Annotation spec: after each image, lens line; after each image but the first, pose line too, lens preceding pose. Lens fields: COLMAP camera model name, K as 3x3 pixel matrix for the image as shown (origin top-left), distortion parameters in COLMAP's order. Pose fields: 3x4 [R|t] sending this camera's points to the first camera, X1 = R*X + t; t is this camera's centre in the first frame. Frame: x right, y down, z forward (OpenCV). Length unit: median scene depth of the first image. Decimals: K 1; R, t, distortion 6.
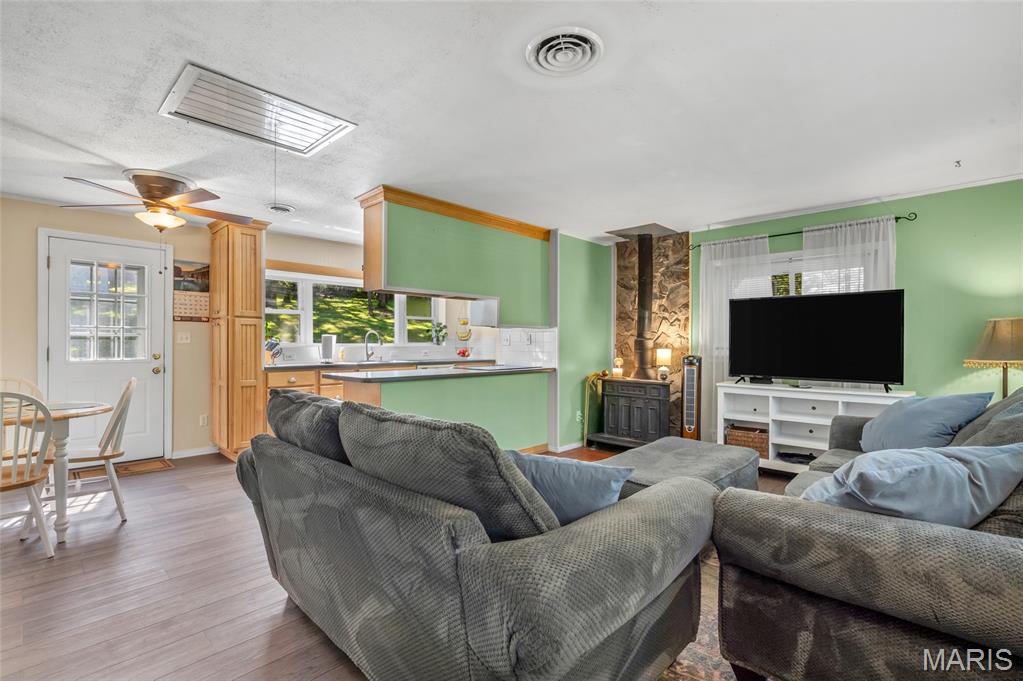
lens RADIAL K [[466.1, 0, 512.1], [0, 466.1, 341.9], [0, 0, 1]] dist [-0.001190, 0.001347]
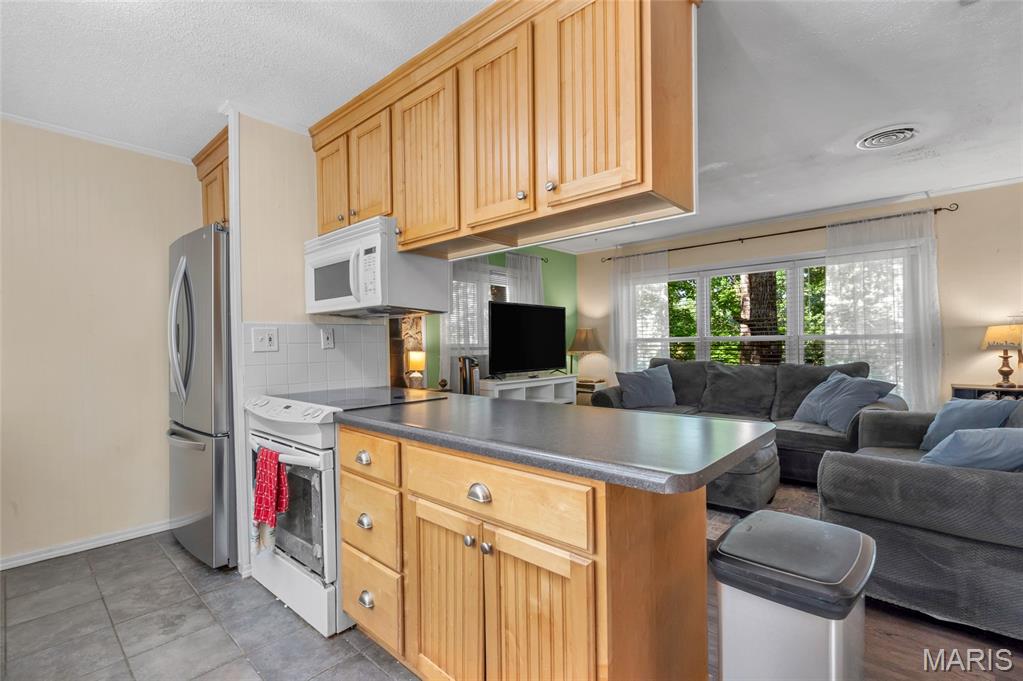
lens RADIAL K [[466.1, 0, 521.4], [0, 466.1, 339.9], [0, 0, 1]] dist [-0.001190, 0.001347]
pose [[-0.022375, 0.006843, 0.999726, -0.562879], [0.010067, 0.999927, -0.006619, 0.003454], [-0.999699, 0.009916, -0.022442, 0.937191]]
